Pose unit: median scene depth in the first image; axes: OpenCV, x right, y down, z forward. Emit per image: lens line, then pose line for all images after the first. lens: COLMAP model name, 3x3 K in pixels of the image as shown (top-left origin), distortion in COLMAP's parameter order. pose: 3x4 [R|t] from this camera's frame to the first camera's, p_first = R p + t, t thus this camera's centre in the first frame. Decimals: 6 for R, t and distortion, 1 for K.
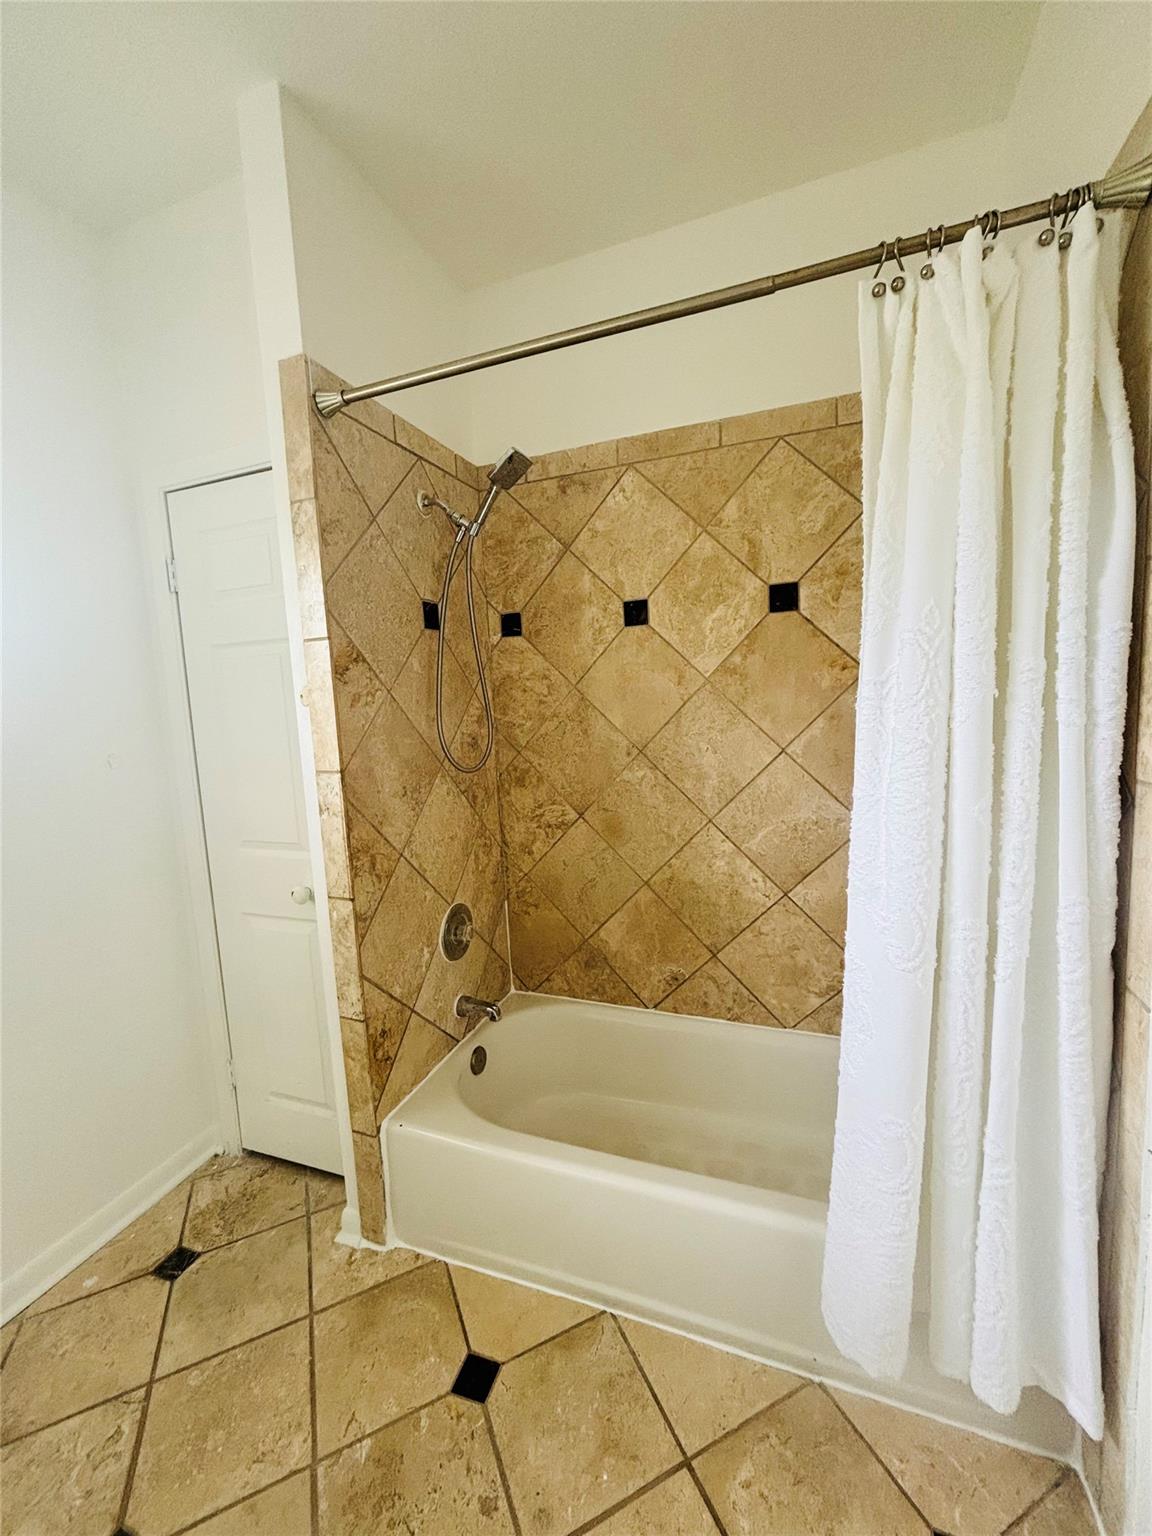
lens RADIAL K [[614.9, 0, 576.0], [0, 614.9, 768.0], [0, 0, 1]] dist [-0.001864, -0.000027]
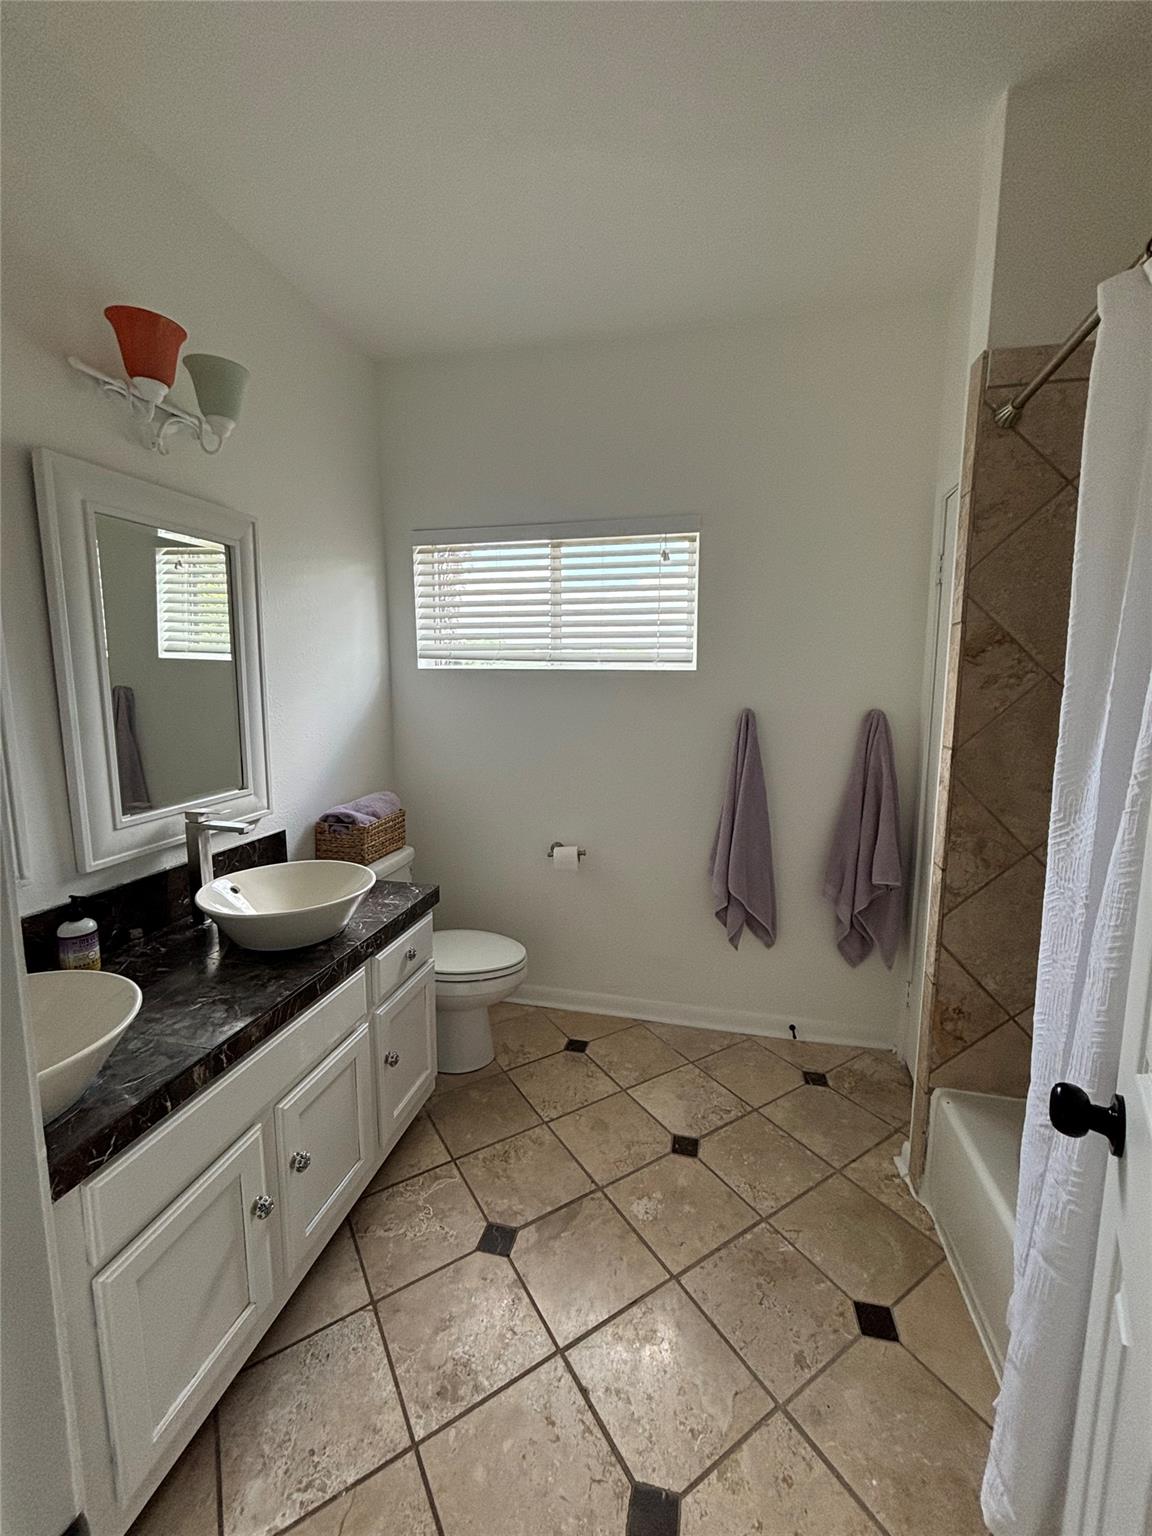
lens RADIAL K [[614.9, 0, 576.0], [0, 614.9, 768.0], [0, 0, 1]] dist [-0.001864, -0.000027]
pose [[0.127980, 0.182842, -0.974777, 0.556811], [-0.125698, 0.977924, 0.166929, -0.055323], [0.983779, 0.101164, 0.148138, 0.199303]]
